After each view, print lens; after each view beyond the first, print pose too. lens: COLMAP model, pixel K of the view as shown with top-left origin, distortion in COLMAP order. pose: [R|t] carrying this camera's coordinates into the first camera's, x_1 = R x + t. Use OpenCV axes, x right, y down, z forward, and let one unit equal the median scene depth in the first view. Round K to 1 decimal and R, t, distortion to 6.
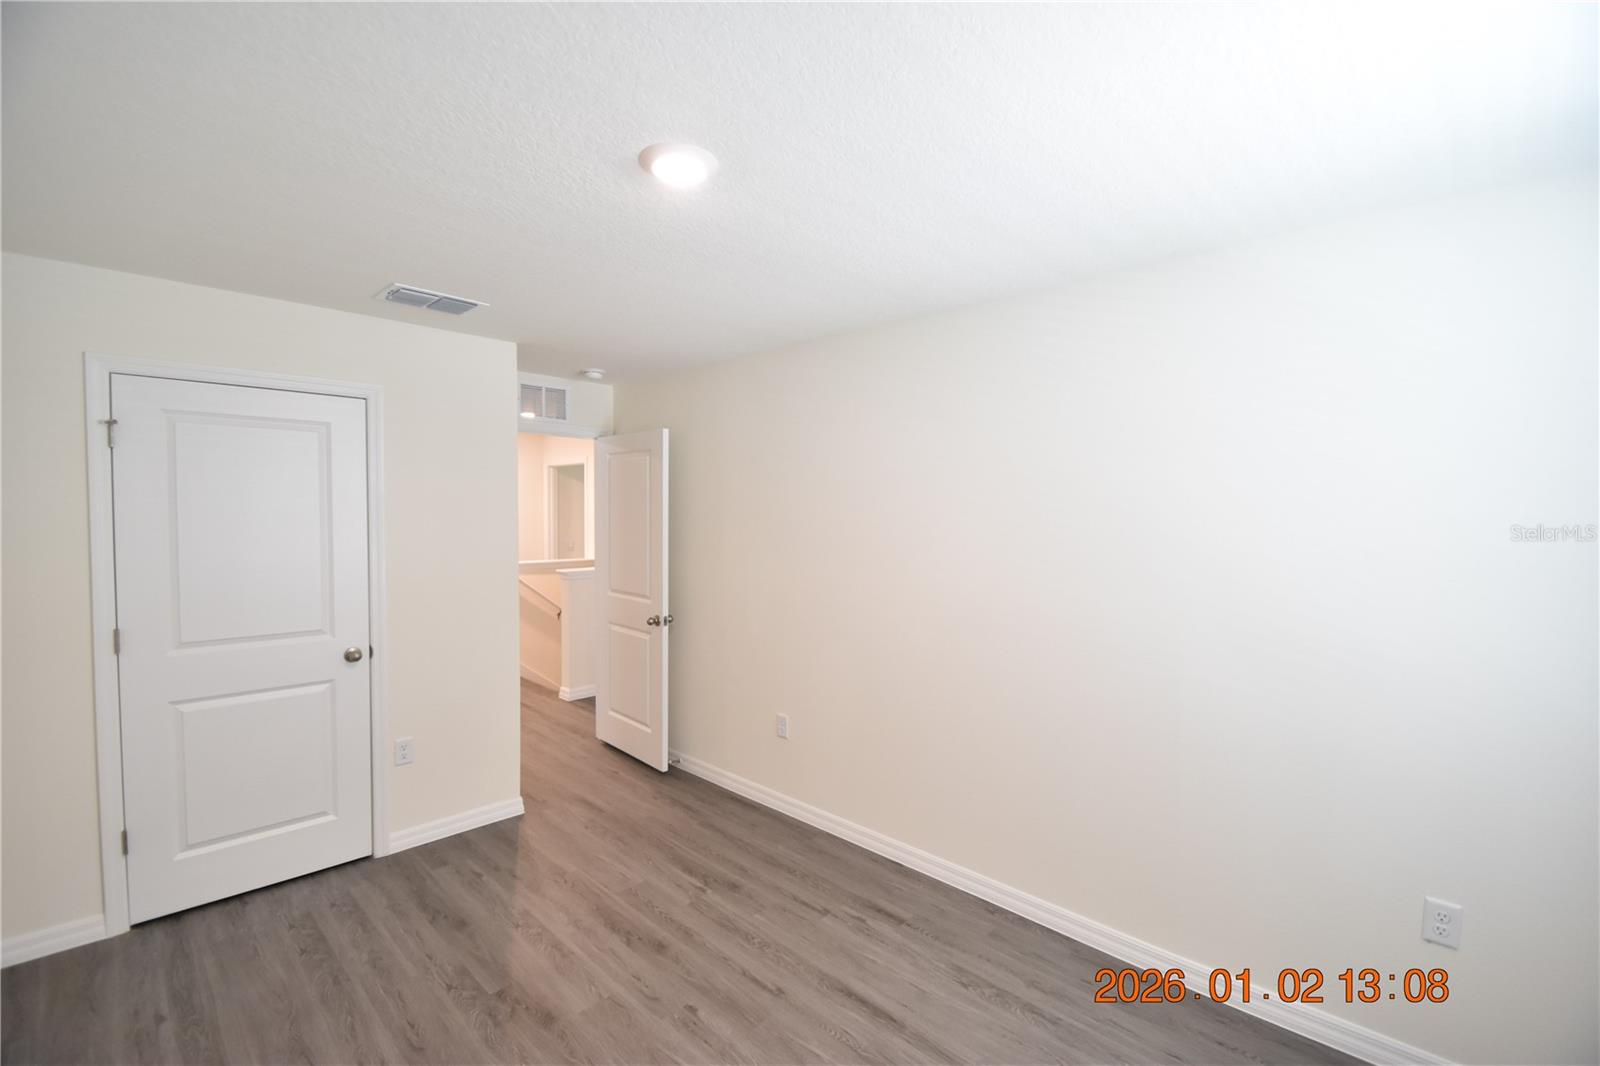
lens RADIAL K [[700.4, 0, 796.9], [0, 700.4, 539.6], [0, 0, 1]] dist [0.013631, -0.015743]
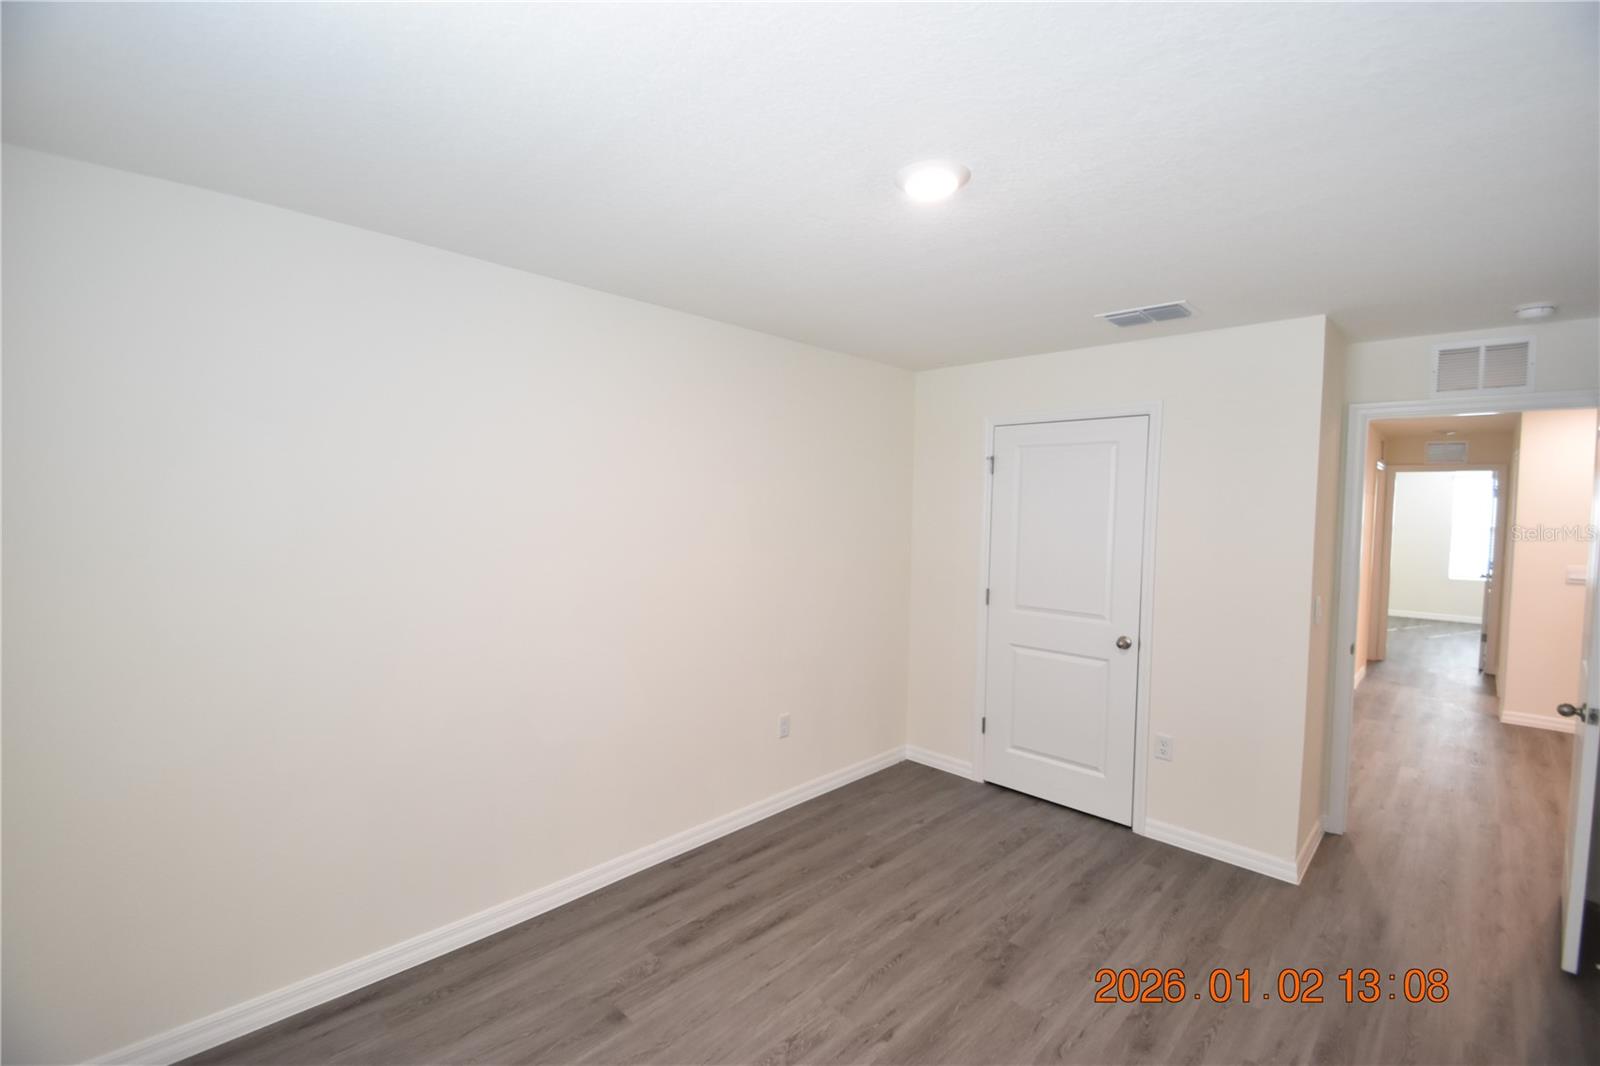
lens RADIAL K [[700.4, 0, 796.9], [0, 700.4, 539.6], [0, 0, 1]] dist [0.013631, -0.015743]
pose [[0.004084, 0.041866, -0.999115, 0.535876], [-0.057211, 0.997497, 0.041564, -0.021093], [0.998354, 0.056990, 0.006469, 0.493905]]
